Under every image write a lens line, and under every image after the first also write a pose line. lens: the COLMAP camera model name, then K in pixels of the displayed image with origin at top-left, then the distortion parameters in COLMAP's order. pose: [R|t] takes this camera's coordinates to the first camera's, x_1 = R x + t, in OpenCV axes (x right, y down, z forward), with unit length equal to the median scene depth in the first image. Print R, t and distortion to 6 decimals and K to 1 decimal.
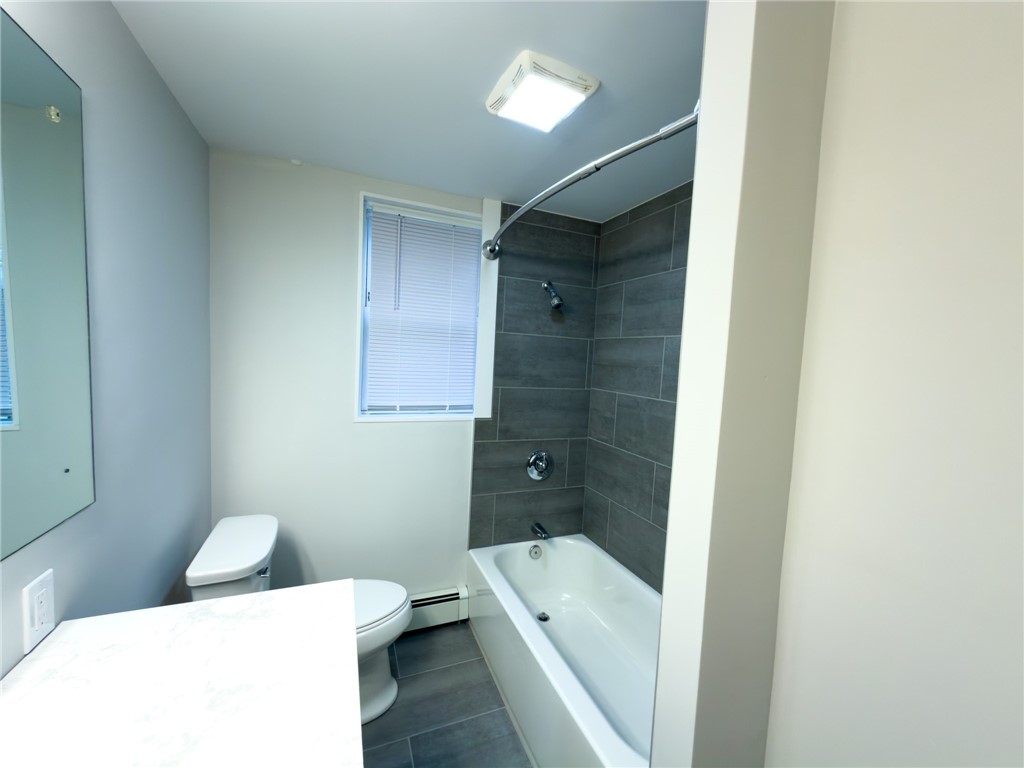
lens RADIAL K [[408.3, 0, 512.6], [0, 408.3, 385.6], [0, 0, 1]] dist [0.002604, -0.000500]
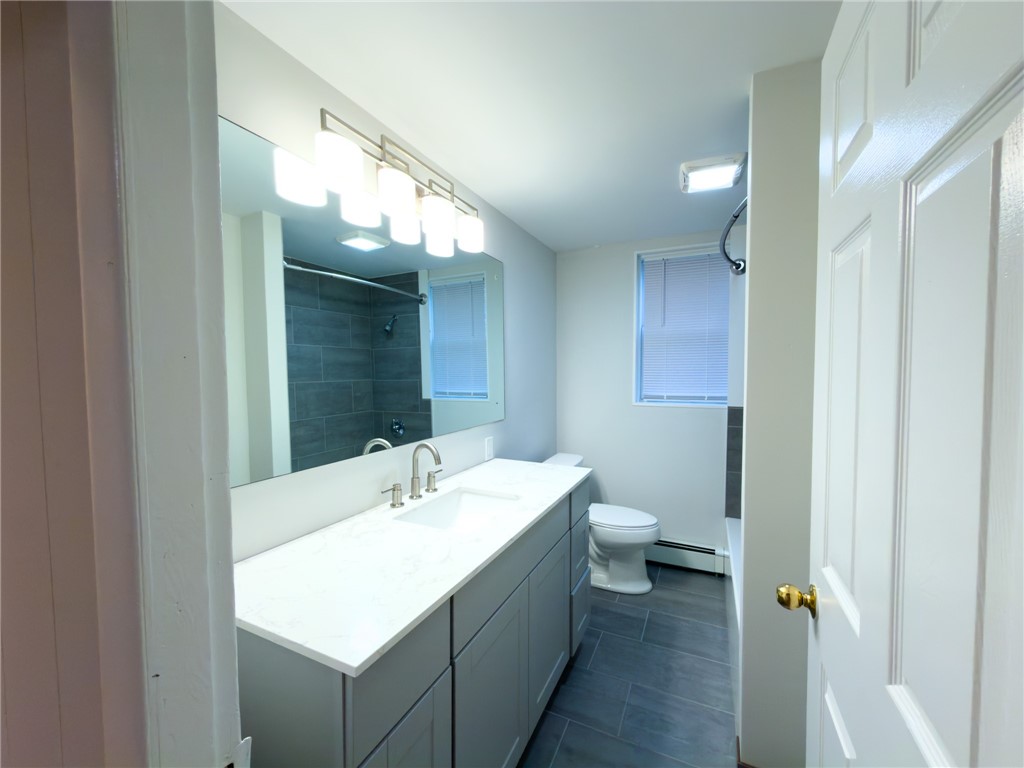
lens RADIAL K [[408.3, 0, 511.1], [0, 408.3, 383.8], [0, 0, 1]] dist [0.002604, -0.000500]
pose [[0.665294, -0.023281, -0.746218, 0.403827], [-0.011575, 0.999072, -0.041489, 0.073107], [0.746491, 0.036240, 0.664407, -0.298148]]
